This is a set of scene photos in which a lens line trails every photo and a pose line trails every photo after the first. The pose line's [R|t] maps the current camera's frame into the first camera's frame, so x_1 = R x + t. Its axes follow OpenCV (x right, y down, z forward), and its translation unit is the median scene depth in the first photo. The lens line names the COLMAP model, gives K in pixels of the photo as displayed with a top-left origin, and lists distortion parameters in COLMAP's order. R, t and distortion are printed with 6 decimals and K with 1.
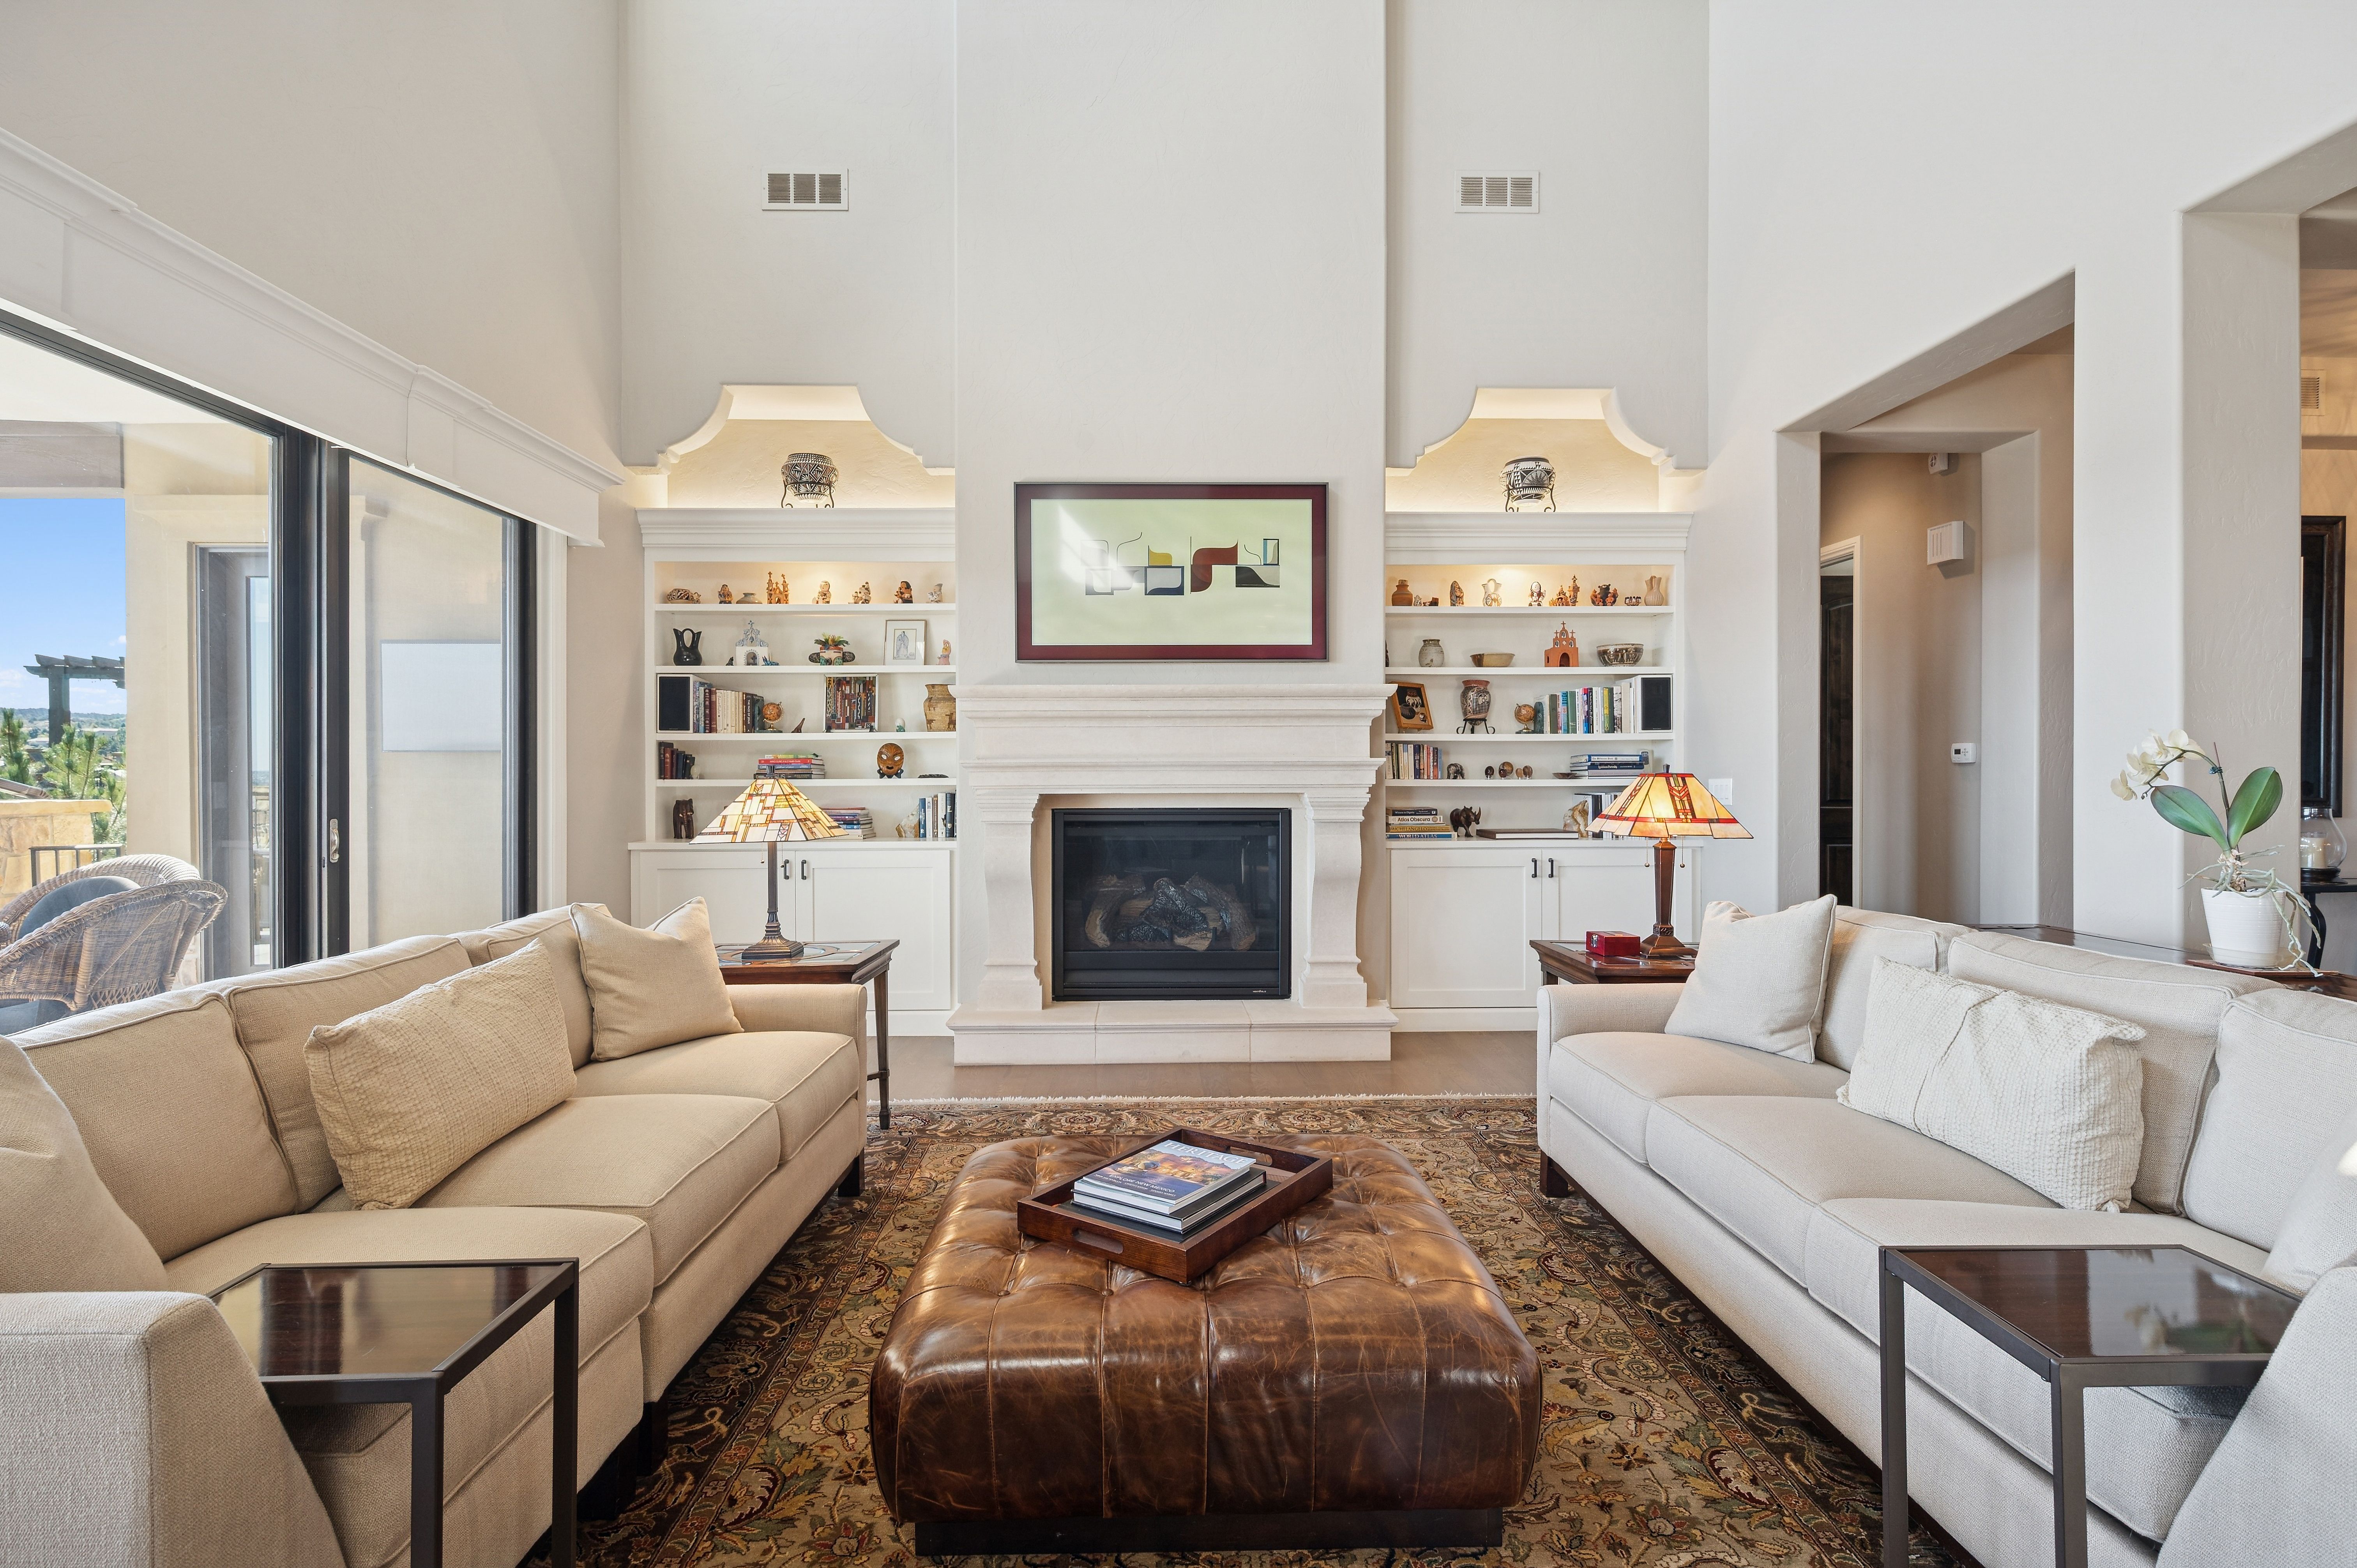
lens RADIAL K [[1142.7, 0, 1169.6], [0, 1142.7, 777.0], [0, 0, 1]] dist [-0.000053, -0.001552]
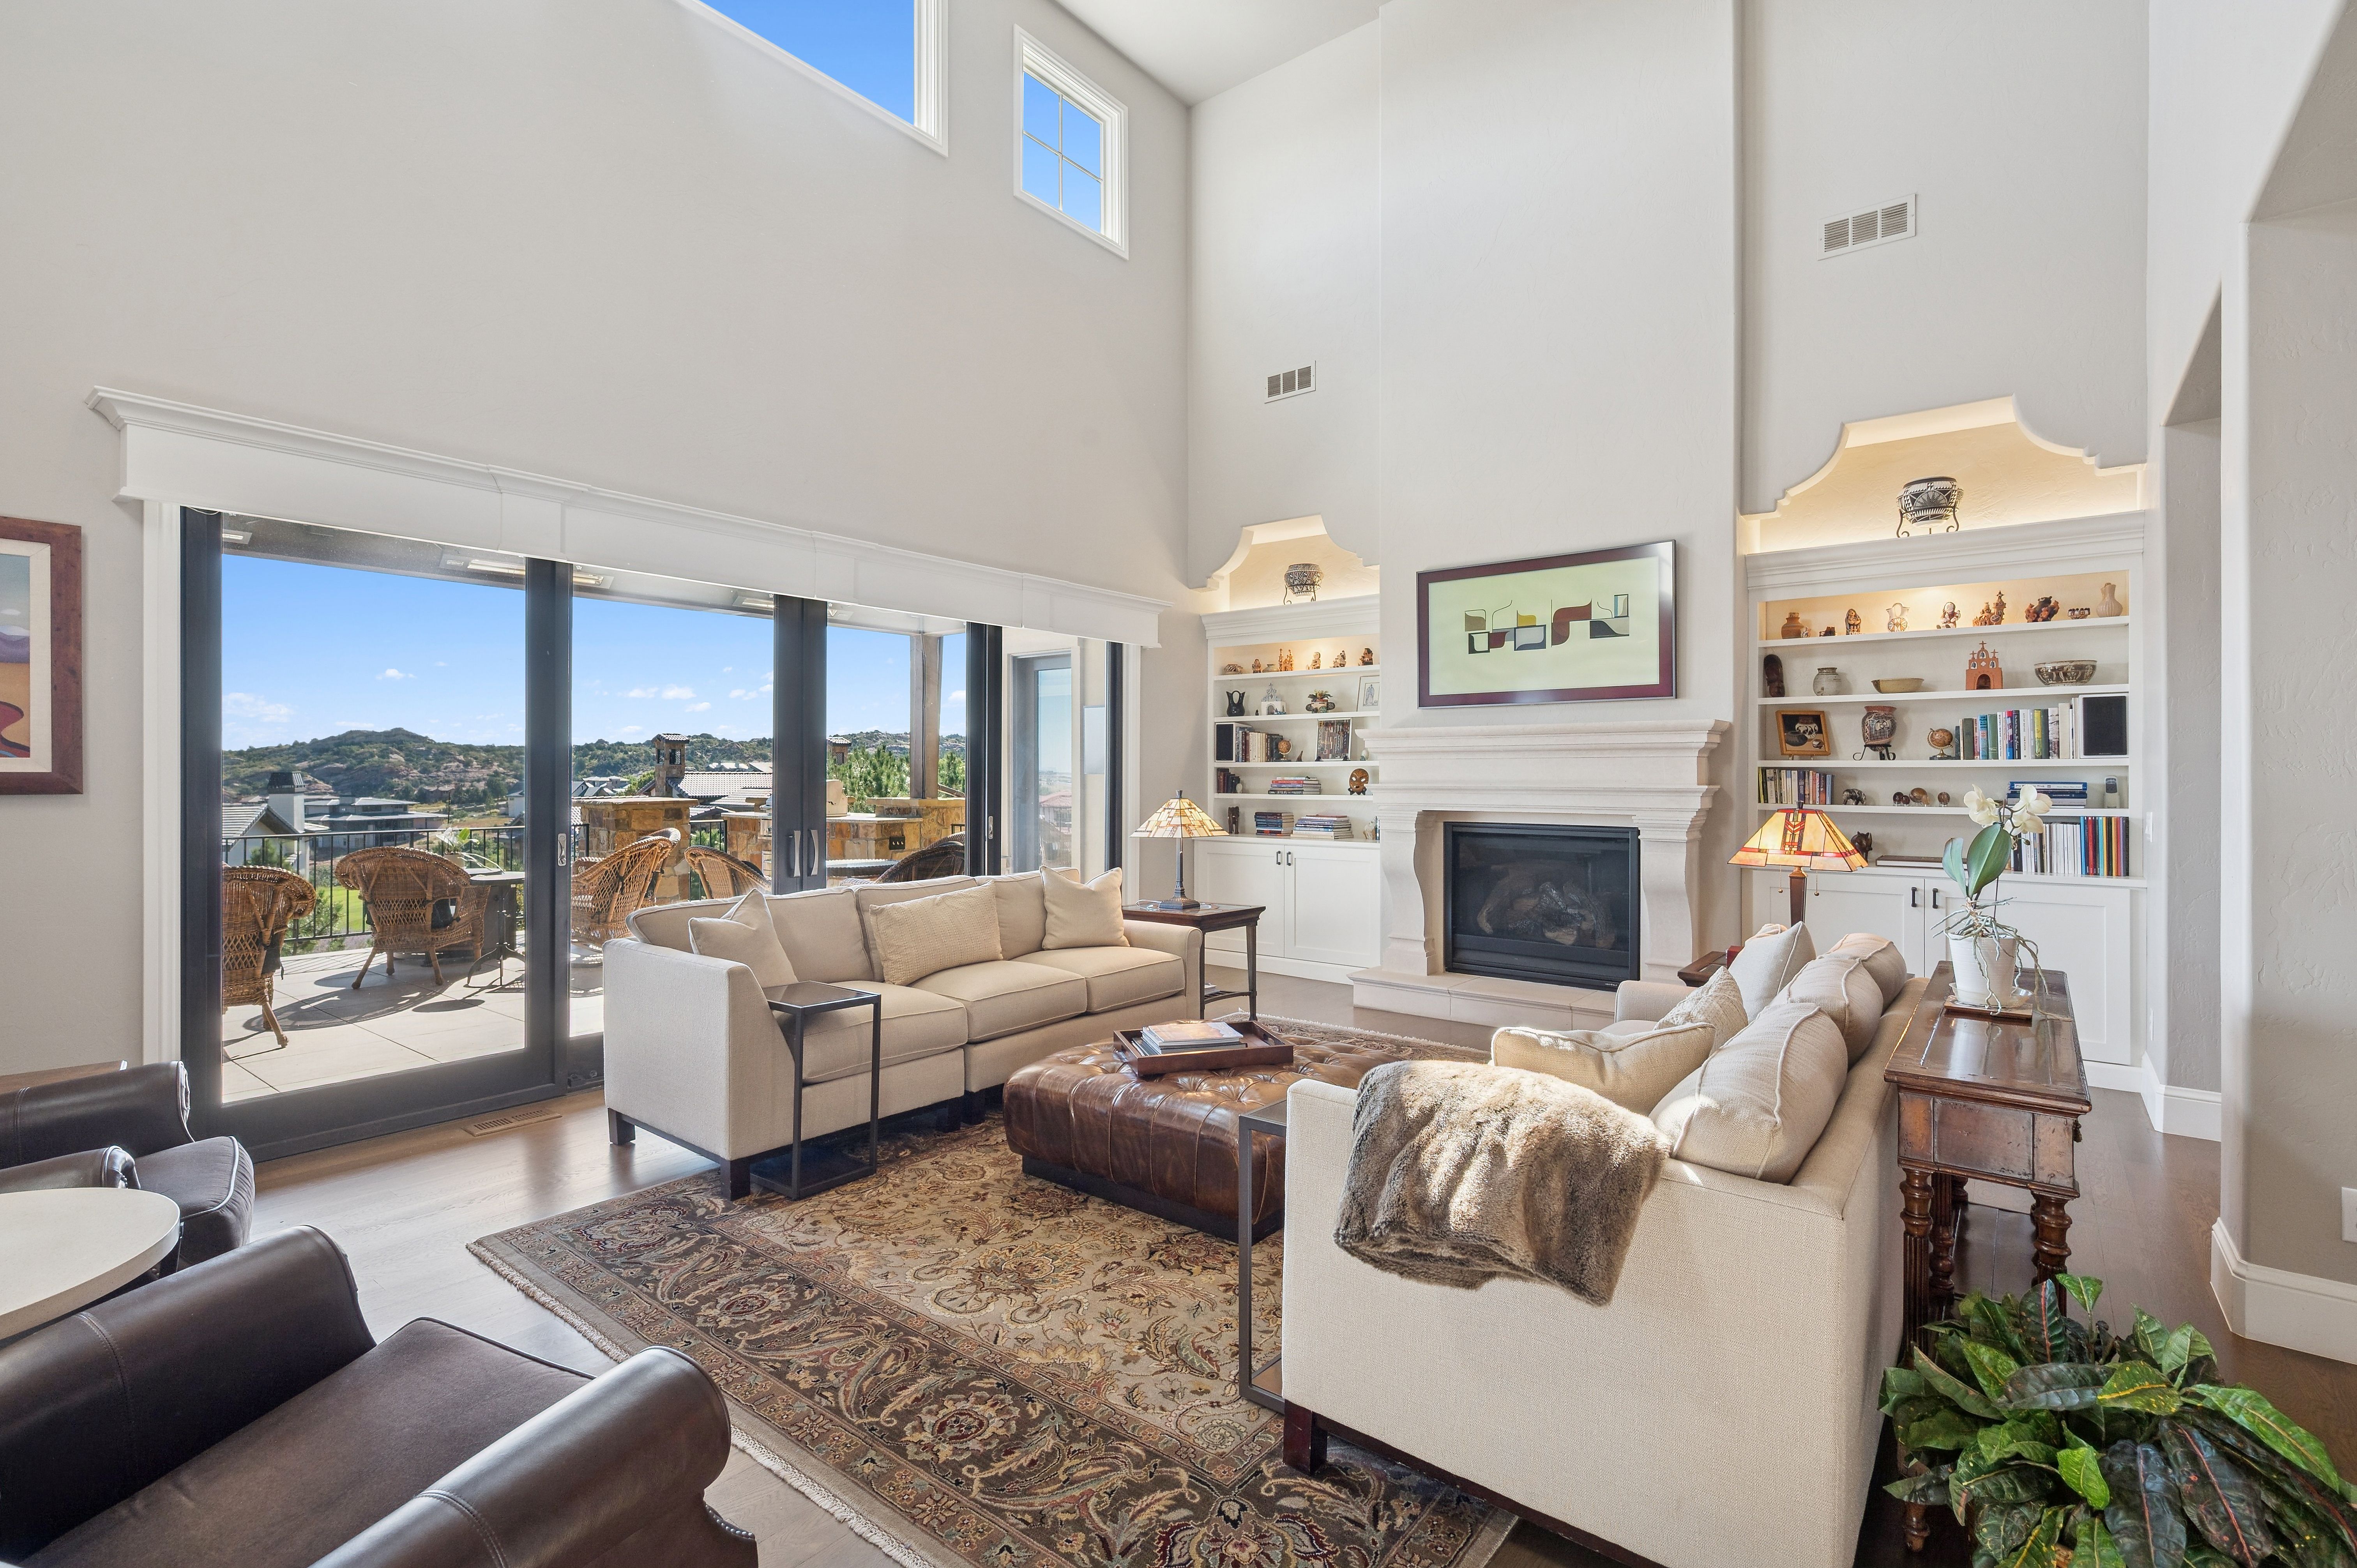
lens RADIAL K [[1080.3, 0, 1176.8], [0, 1080.3, 772.1], [0, 0, 1]] dist [-0.001130, -0.000370]
pose [[0.771887, 0.002751, -0.635754, 0.413452], [-0.006845, 0.999969, -0.003985, -0.019846], [0.635723, 0.007428, 0.771882, -0.122849]]
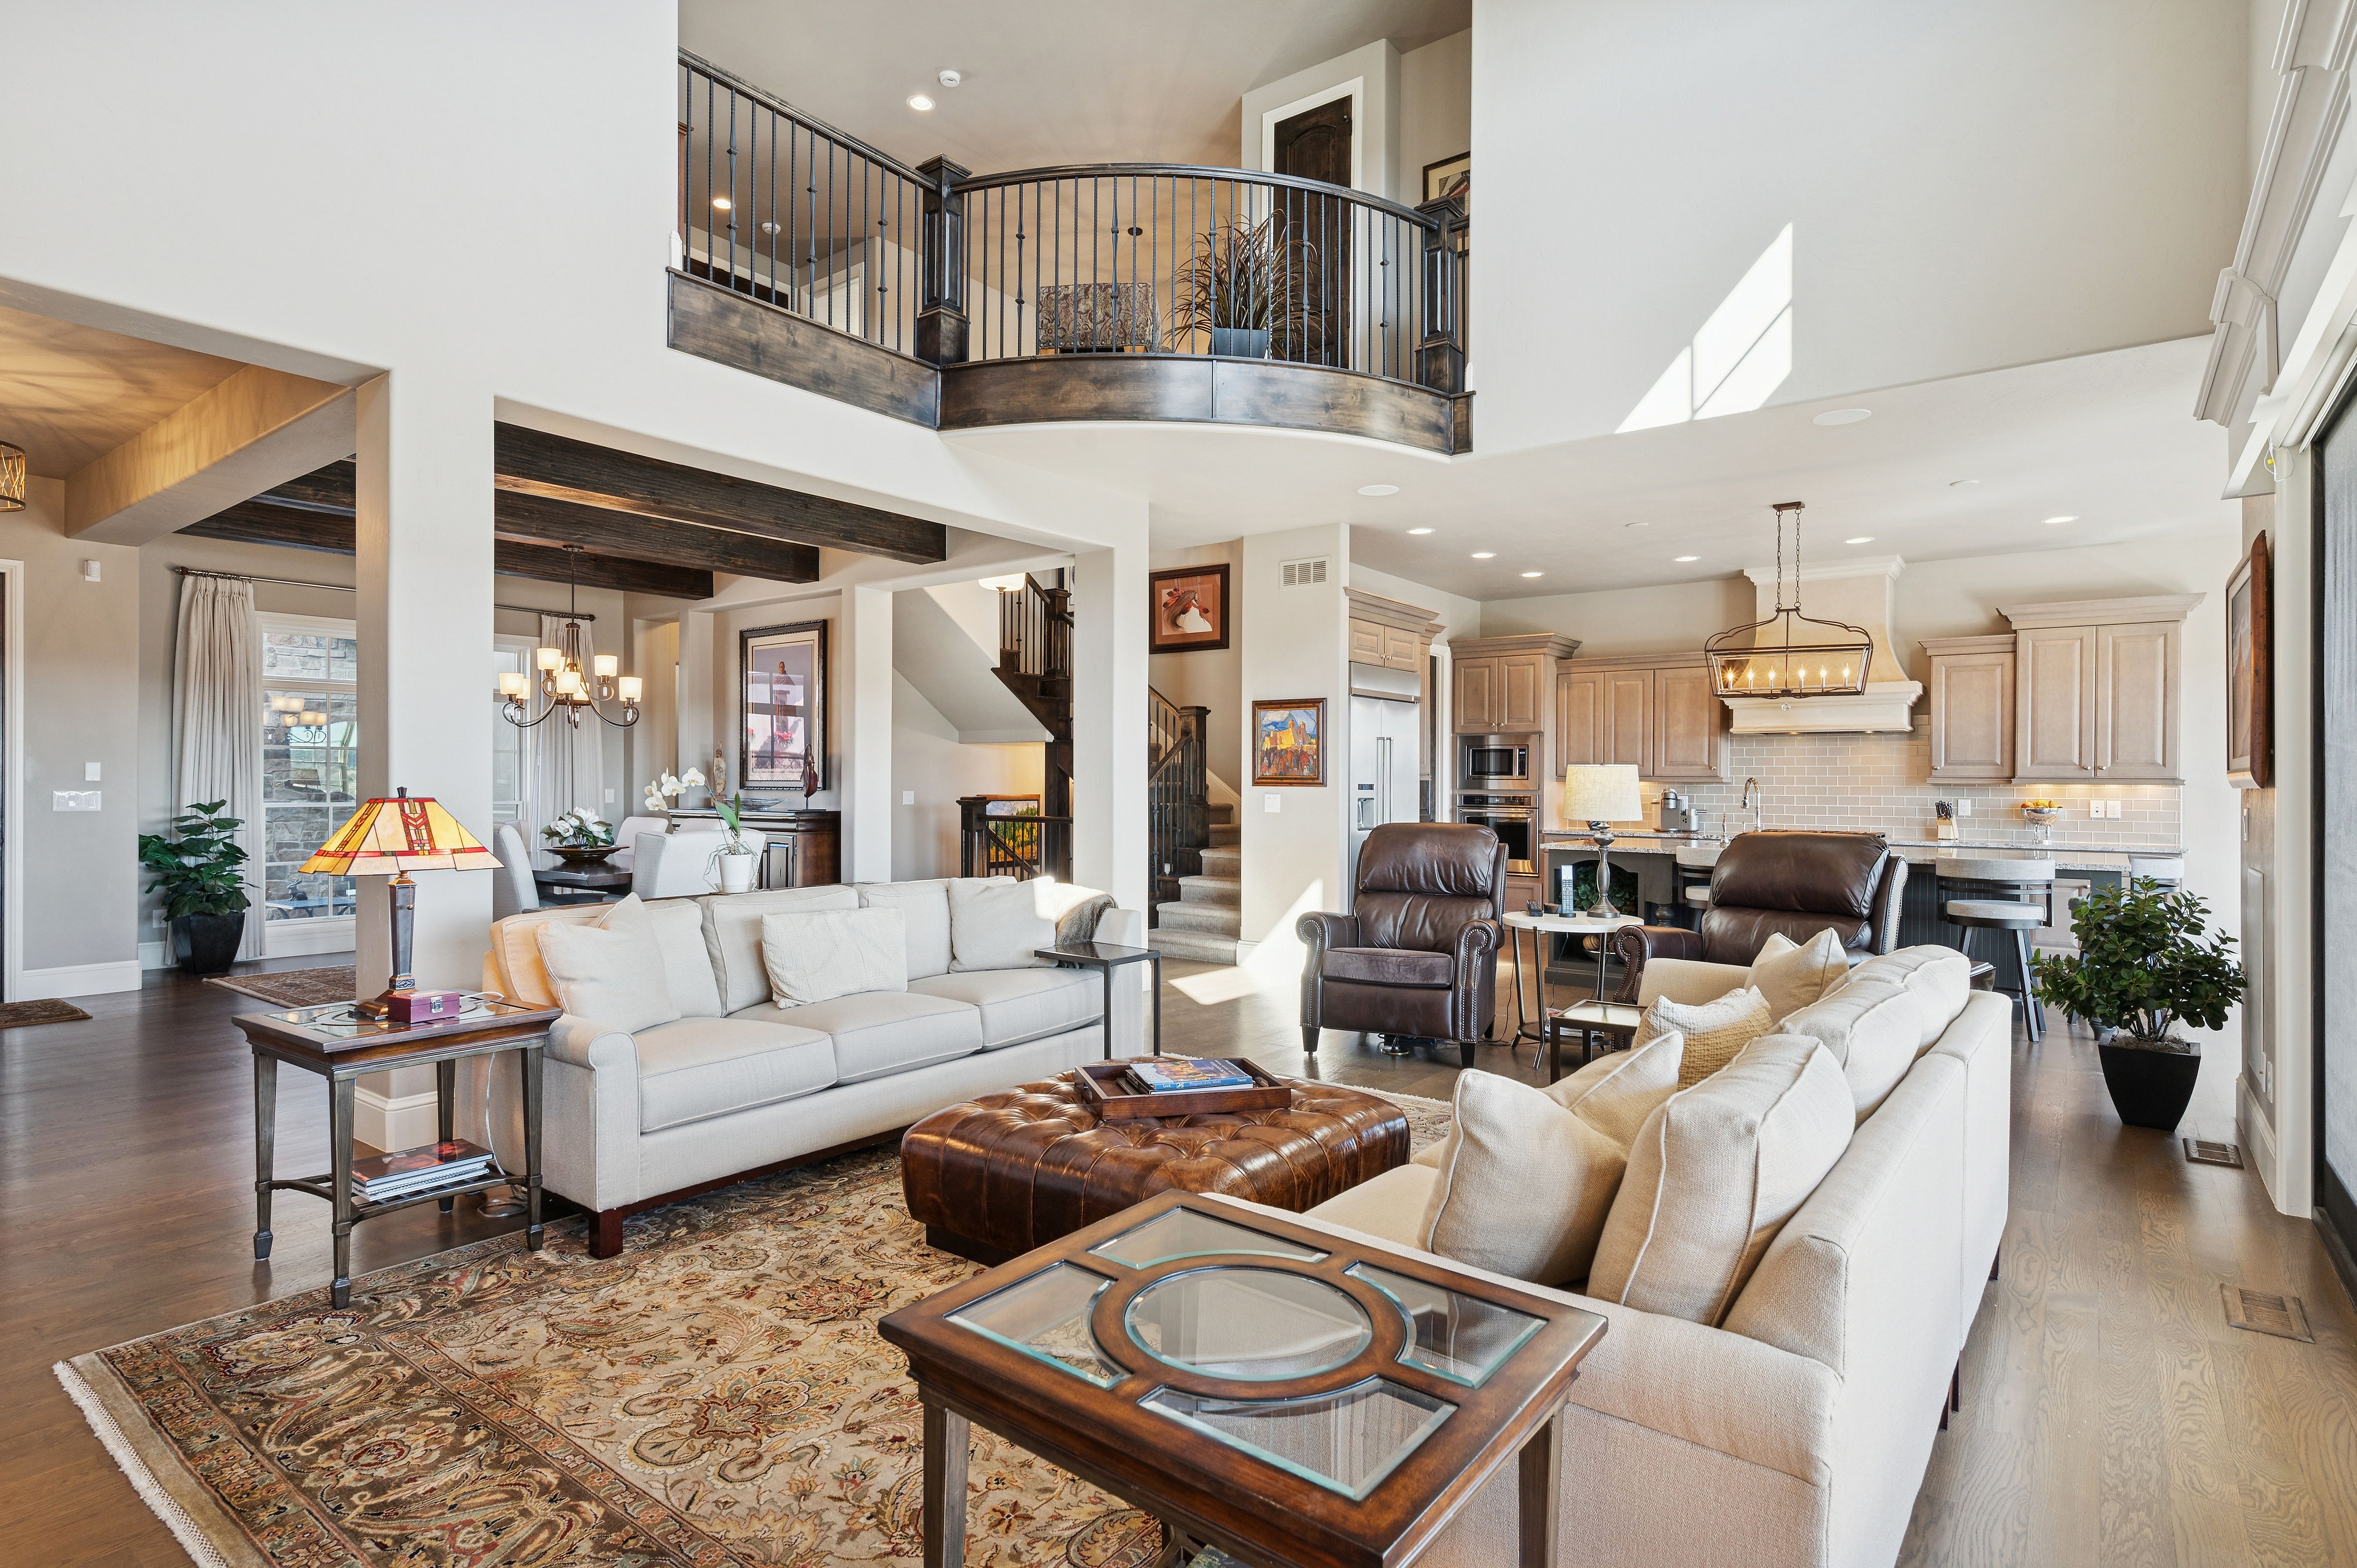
lens RADIAL K [[1203.9, 0, 1178.5], [0, 1203.9, 784.0], [0, 0, 1]] dist [-0.004825, -0.000775]
pose [[-0.781757, -0.002774, 0.623577, -0.372083], [0.000151, 0.999989, 0.004638, -0.011574], [-0.623583, 0.003720, -0.781748, 0.867433]]
